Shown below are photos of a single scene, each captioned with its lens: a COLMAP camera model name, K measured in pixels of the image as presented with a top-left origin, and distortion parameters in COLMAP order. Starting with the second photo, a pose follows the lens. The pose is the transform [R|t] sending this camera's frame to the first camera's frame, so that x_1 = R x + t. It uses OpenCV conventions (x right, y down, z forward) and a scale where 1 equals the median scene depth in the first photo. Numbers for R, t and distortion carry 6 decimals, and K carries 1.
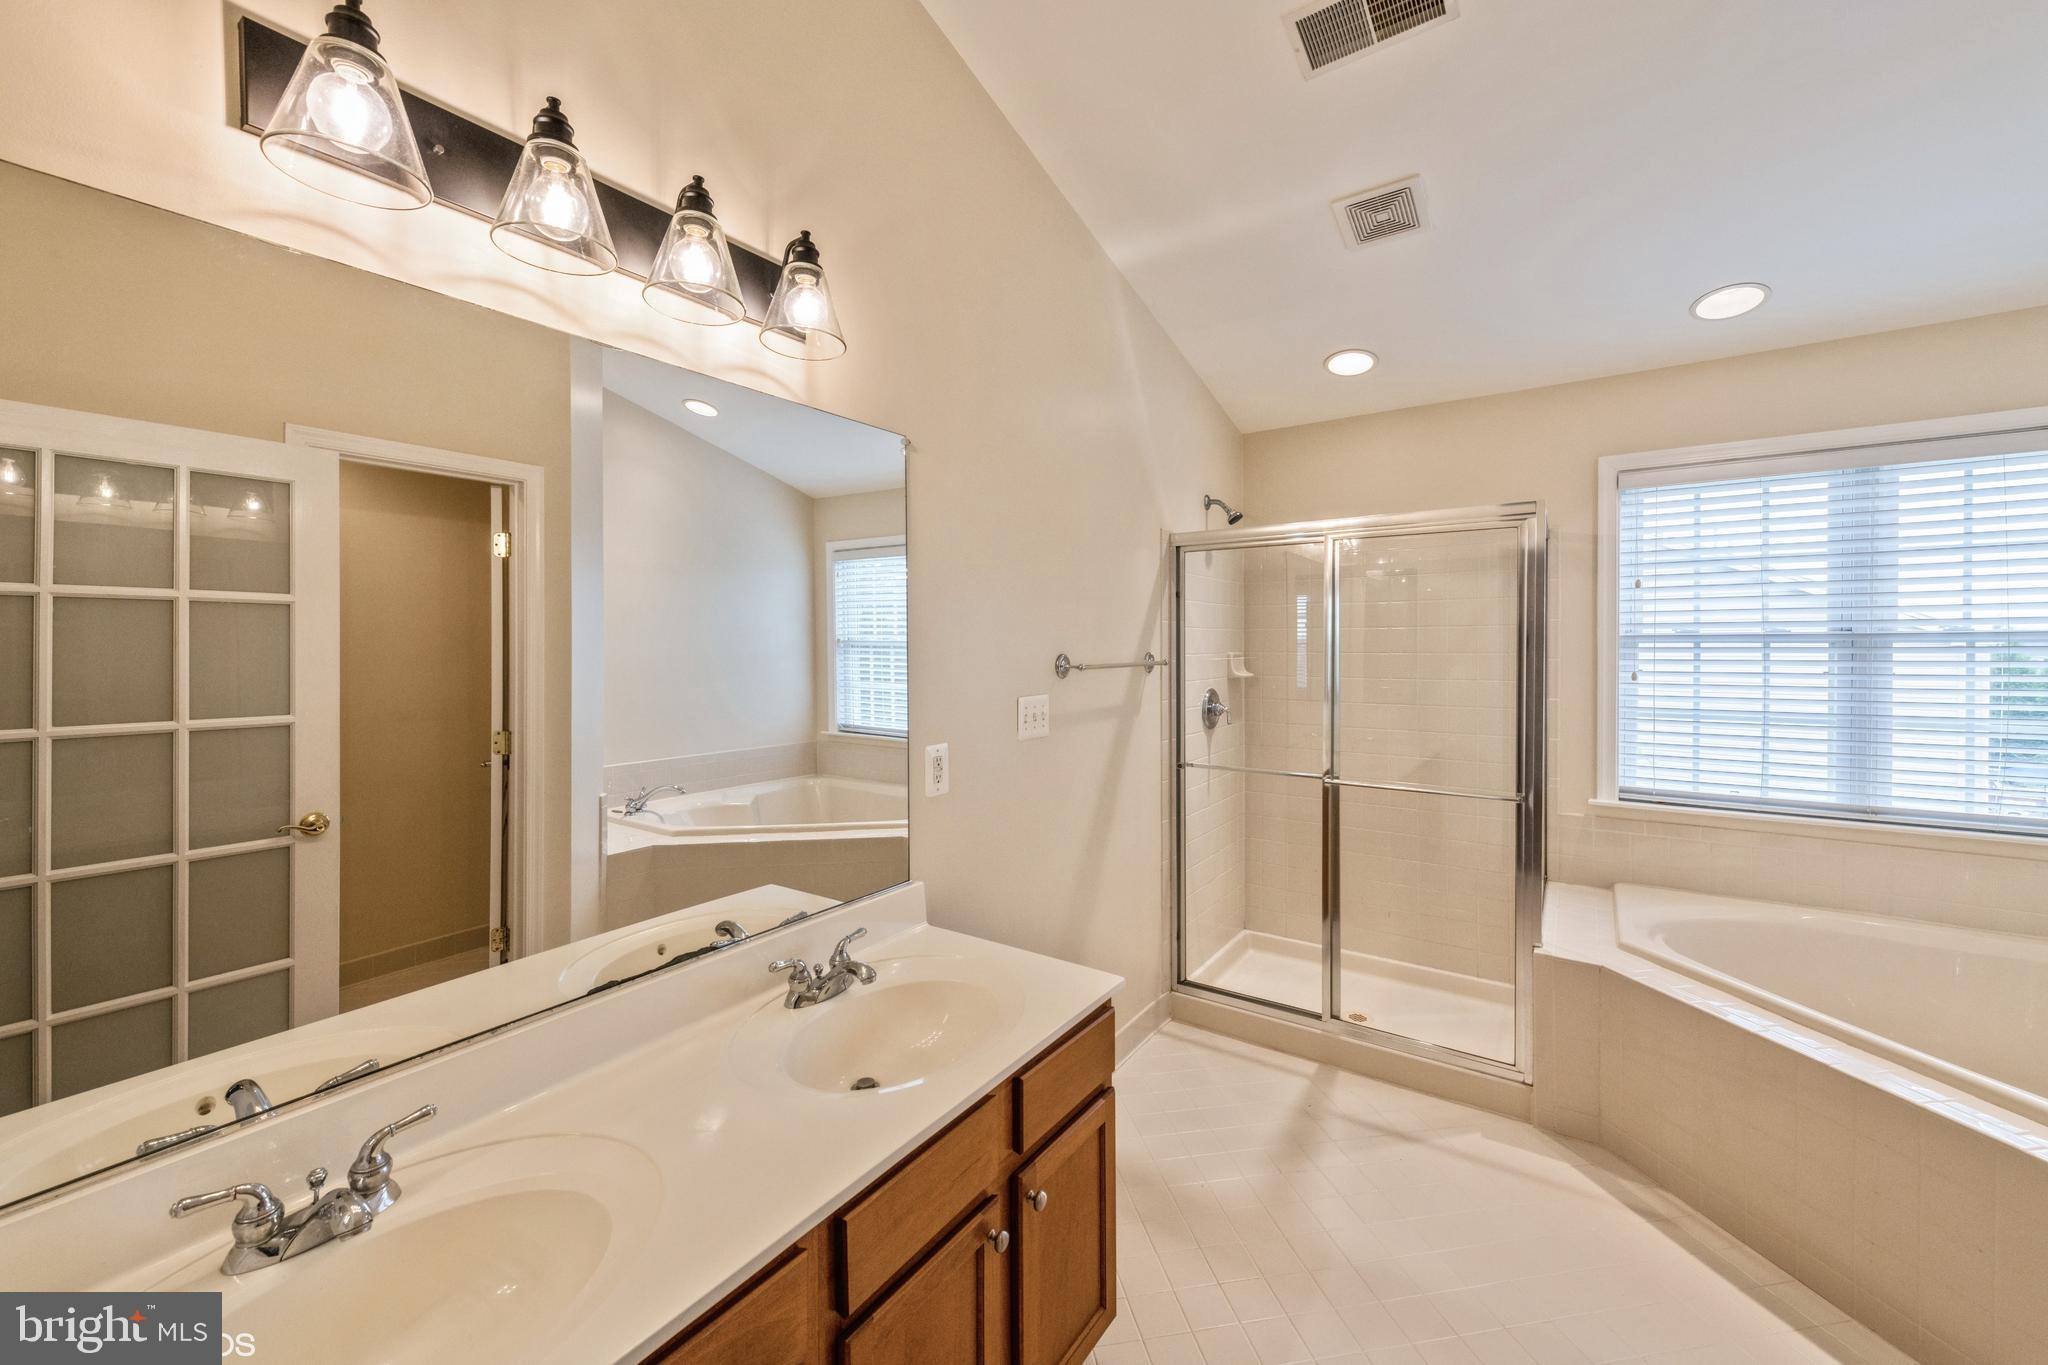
lens RADIAL K [[811.9, 0, 1019.8], [0, 811.9, 663.2], [0, 0, 1]] dist [0.004097, -0.001854]
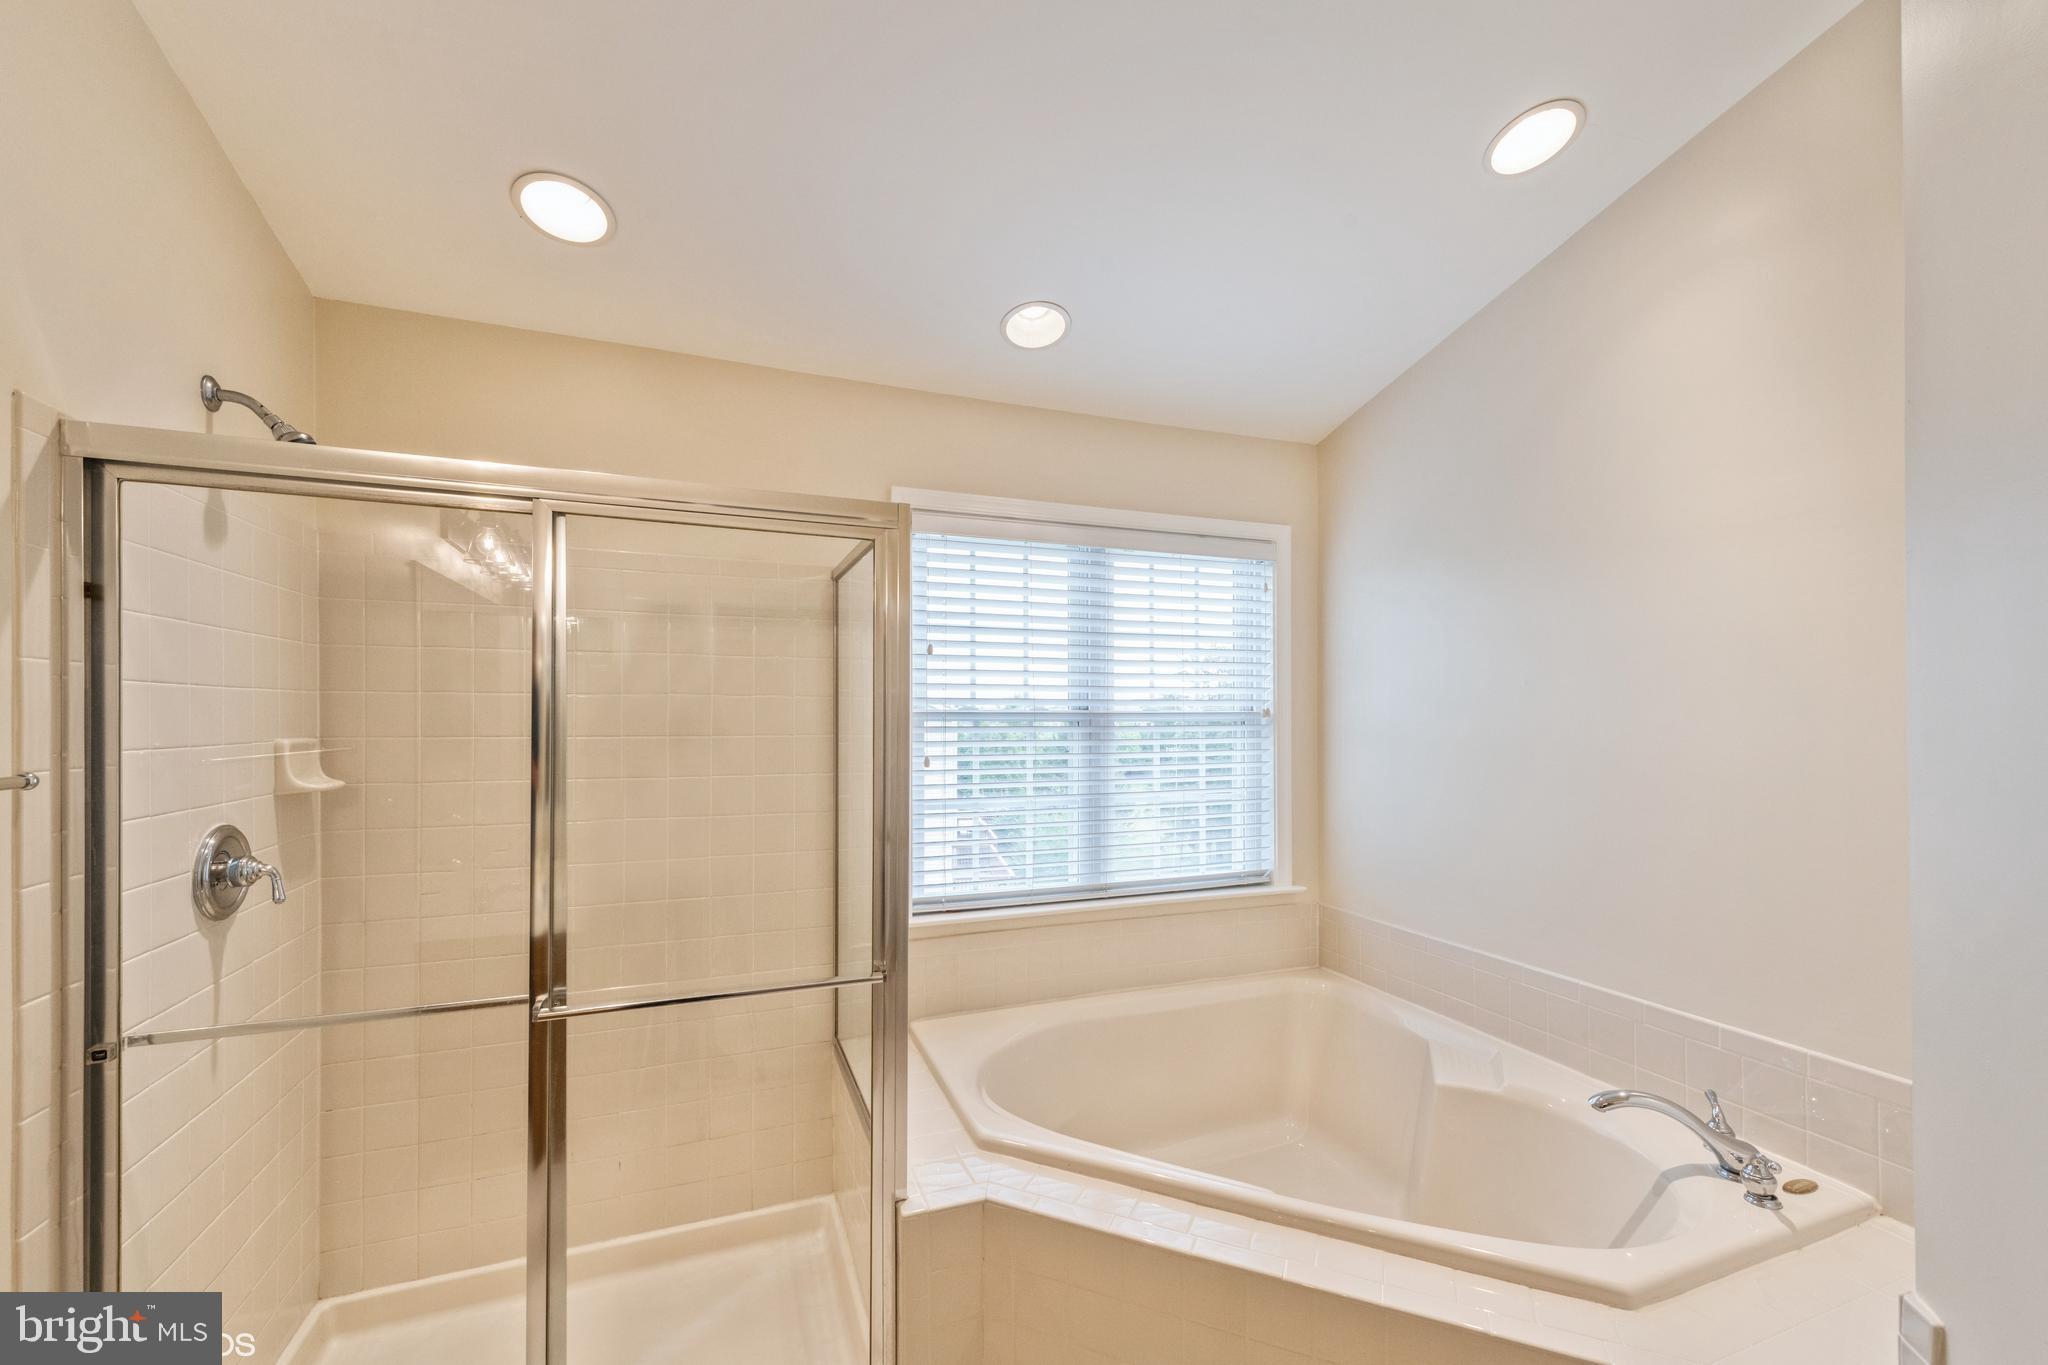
lens RADIAL K [[811.9, 0, 1008.2], [0, 811.9, 715.5], [0, 0, 1]] dist [0.004097, -0.001854]
pose [[0.560929, 0.005201, 0.827848, 0.128864], [0.014059, 0.999776, -0.015807, -0.016632], [-0.827745, 0.020505, 0.560730, 0.475153]]
